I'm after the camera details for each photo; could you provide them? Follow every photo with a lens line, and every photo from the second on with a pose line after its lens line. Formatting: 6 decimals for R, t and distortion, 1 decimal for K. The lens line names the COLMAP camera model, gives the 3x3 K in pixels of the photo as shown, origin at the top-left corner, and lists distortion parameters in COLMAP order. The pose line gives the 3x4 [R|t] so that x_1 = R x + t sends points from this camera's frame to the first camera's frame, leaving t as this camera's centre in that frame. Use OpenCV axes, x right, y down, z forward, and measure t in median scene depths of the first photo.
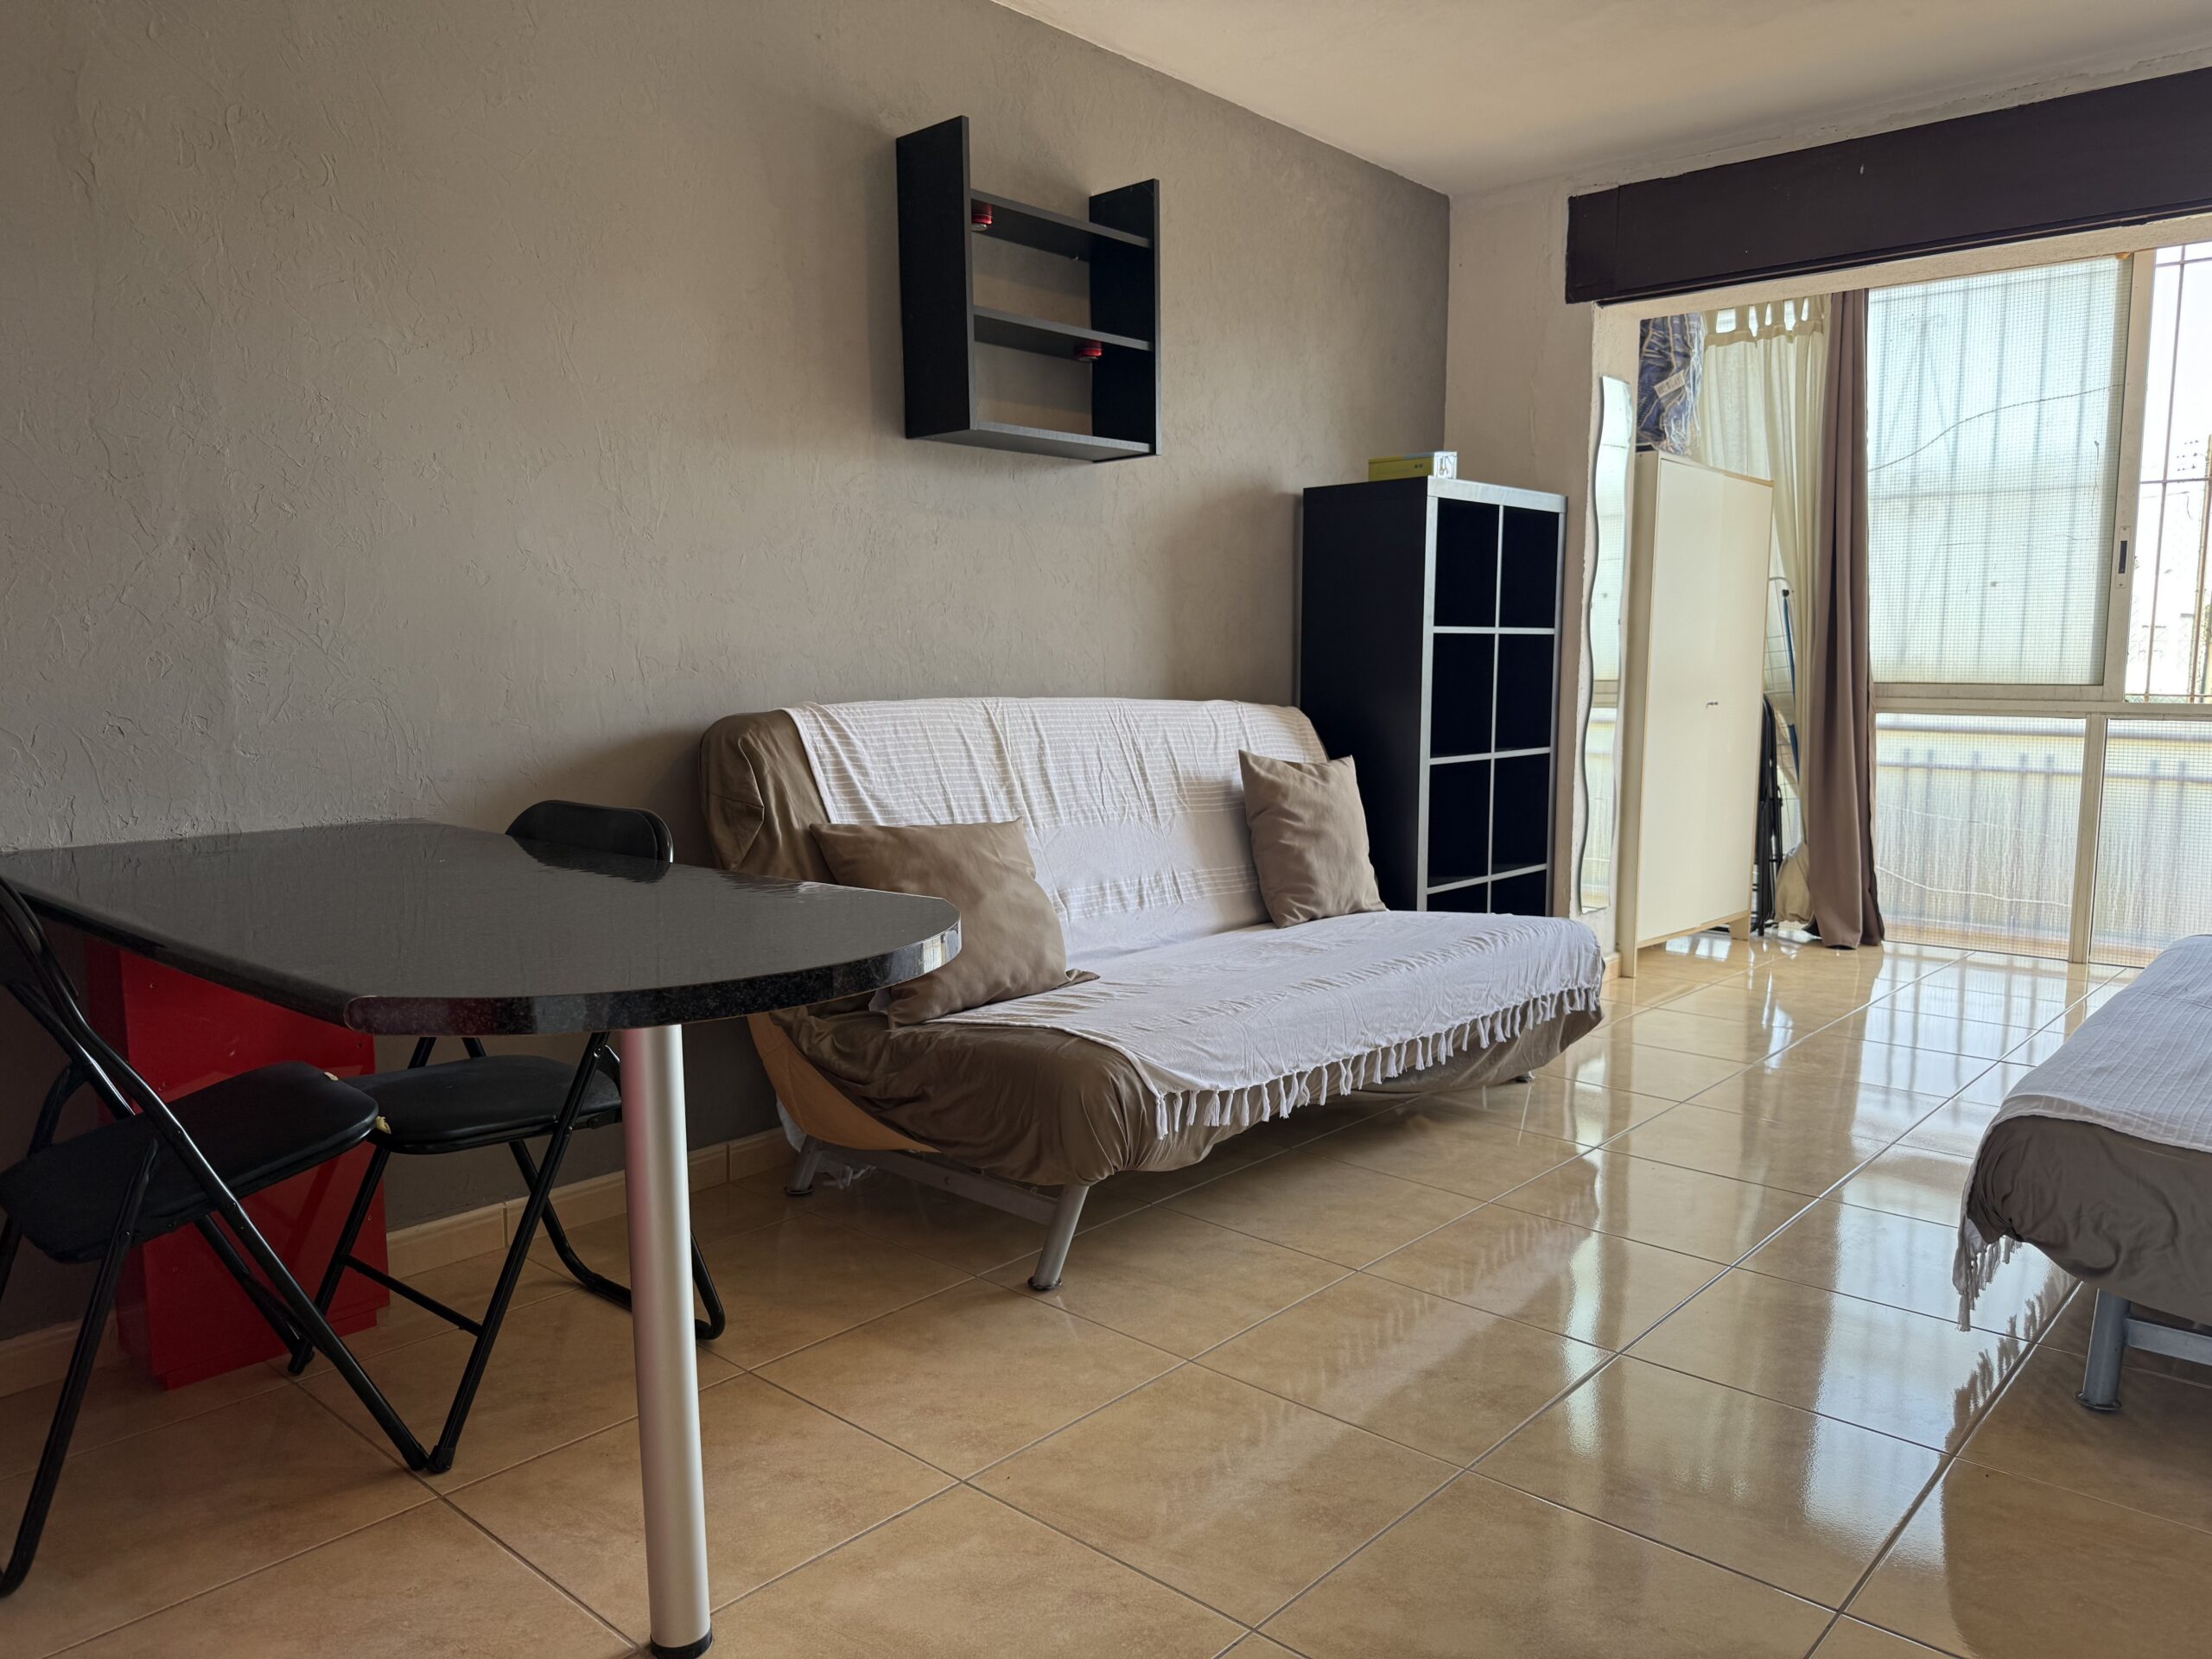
lens RADIAL K [[1556.9, 0, 1105.9], [0, 1556.9, 835.0], [0, 0, 1]] dist [0.091758, -0.131369]
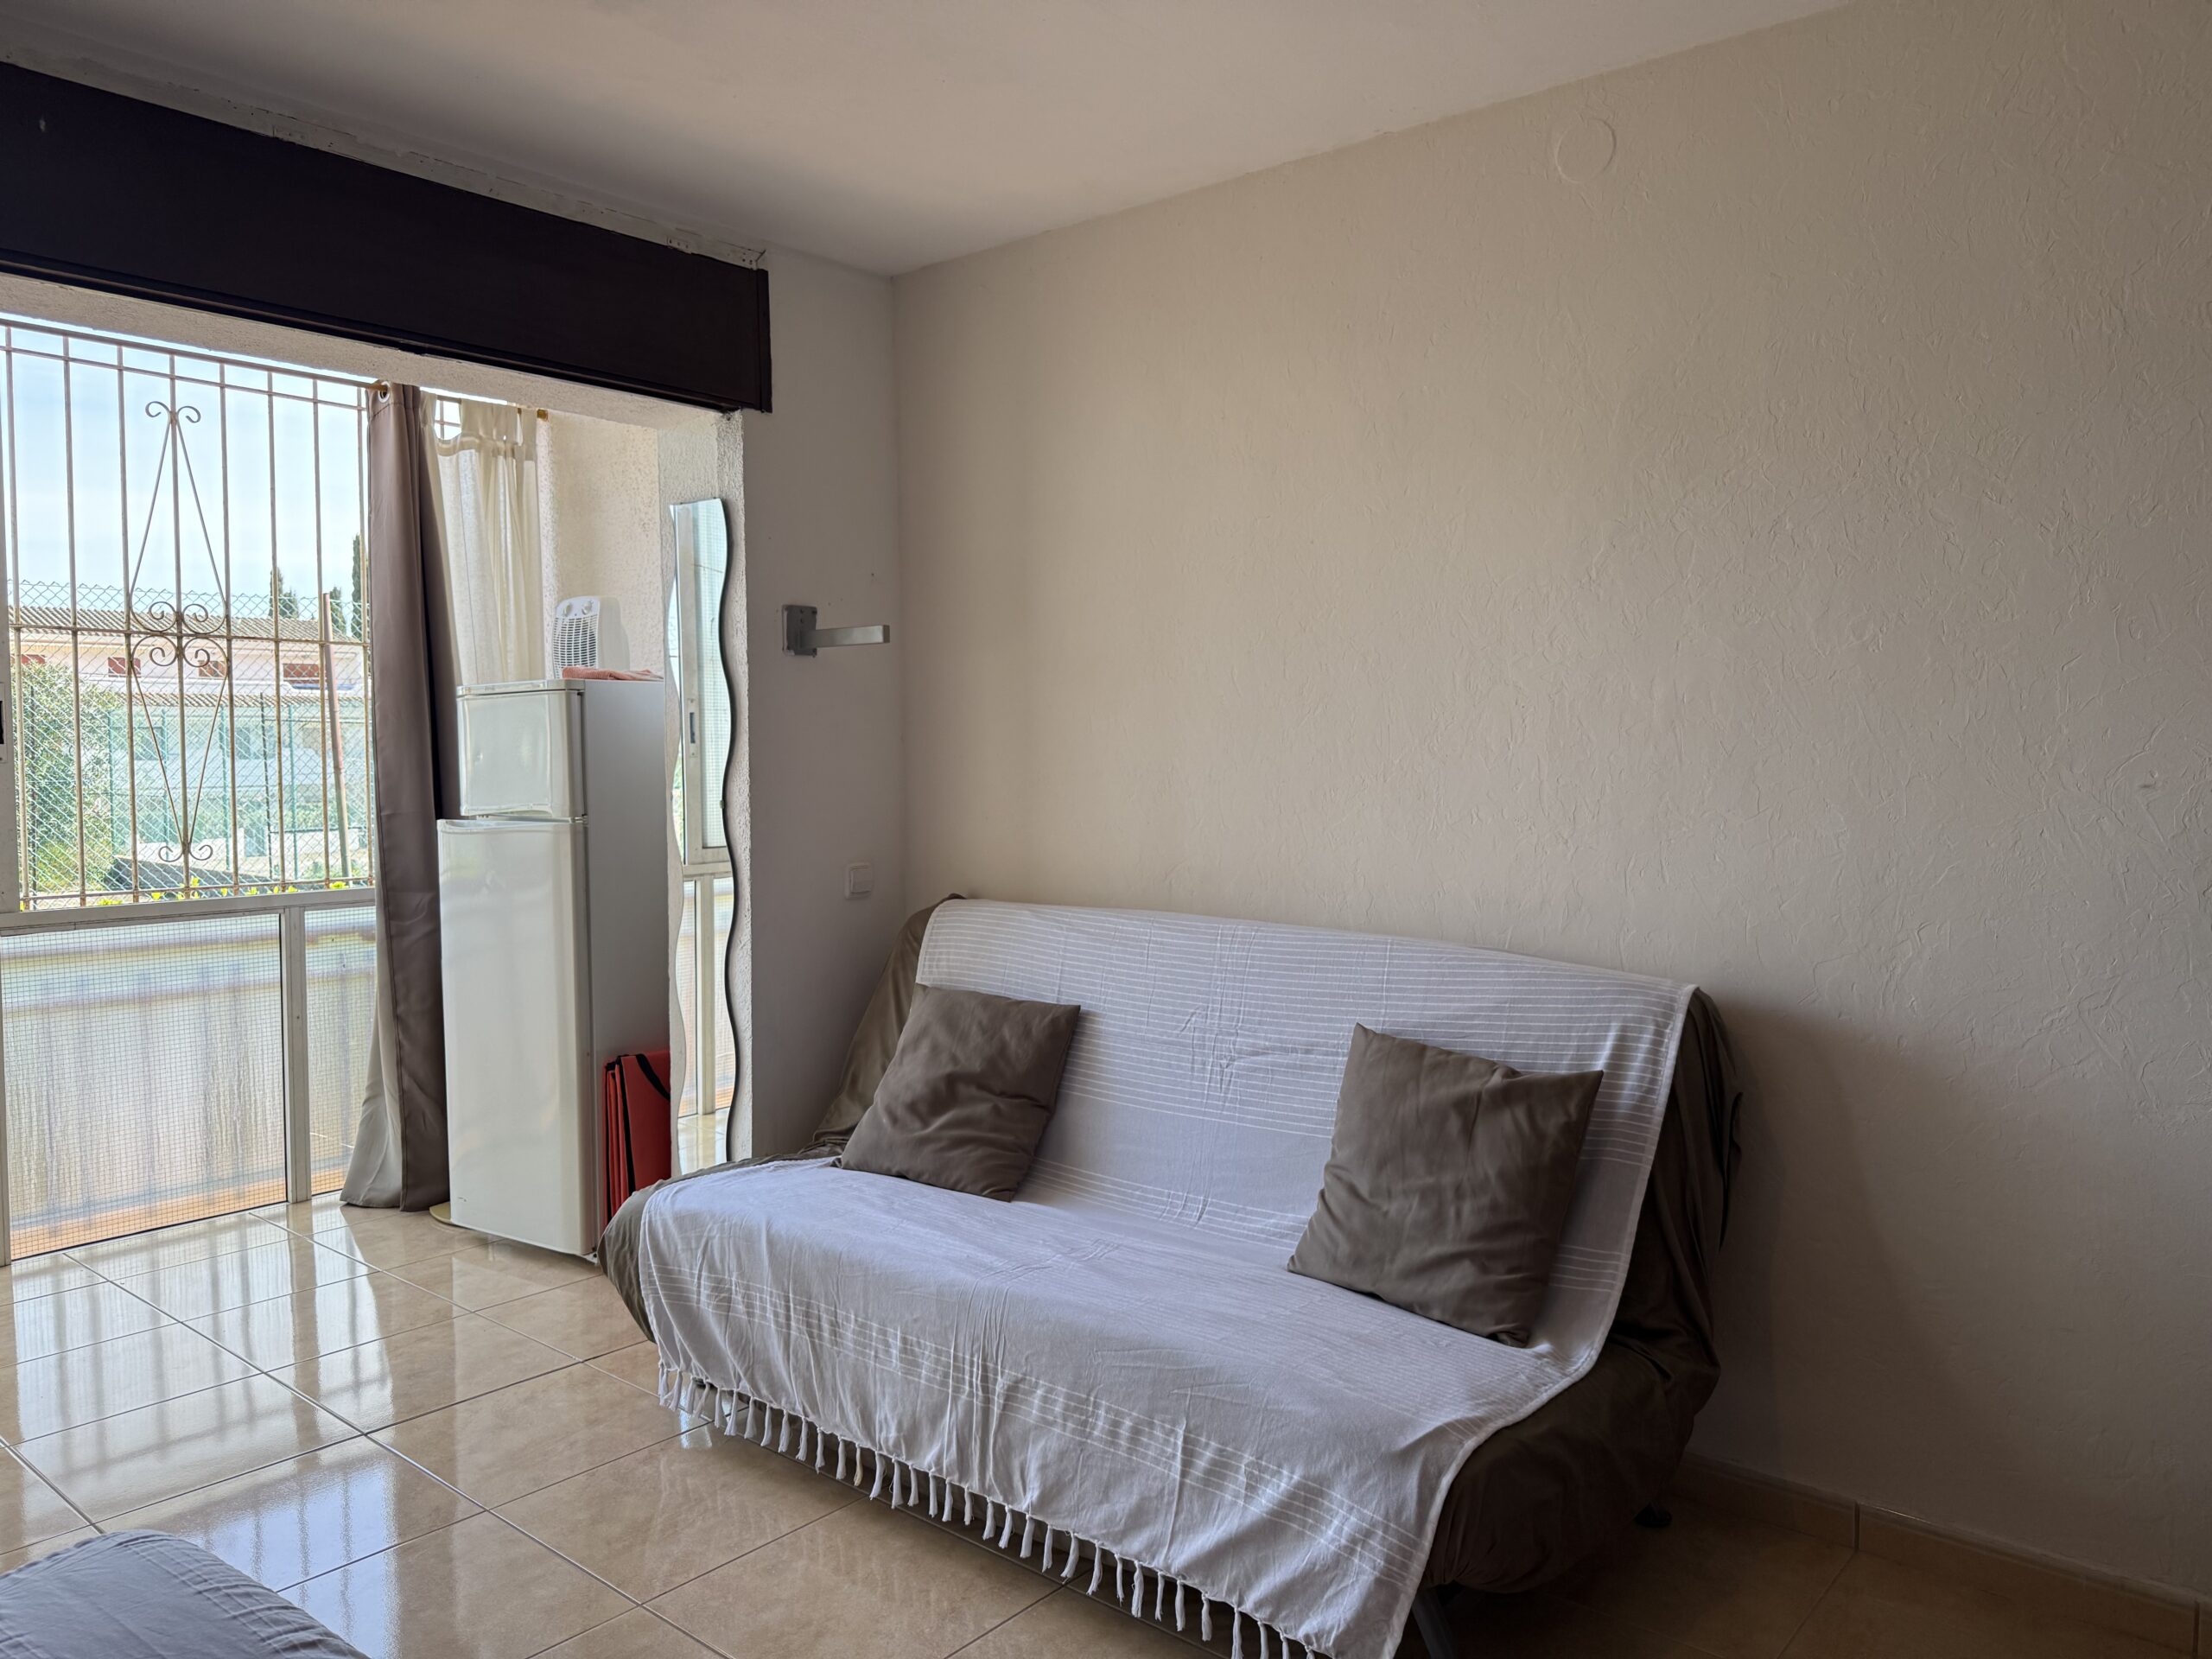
lens RADIAL K [[1556.9, 0, 1105.9], [0, 1556.9, 835.0], [0, 0, 1]] dist [0.091758, -0.131369]
pose [[-0.025915, -0.058714, 0.997938, -0.183115], [0.117722, 0.991148, 0.061372, -0.157185], [-0.992708, 0.119070, -0.018774, 0.721800]]
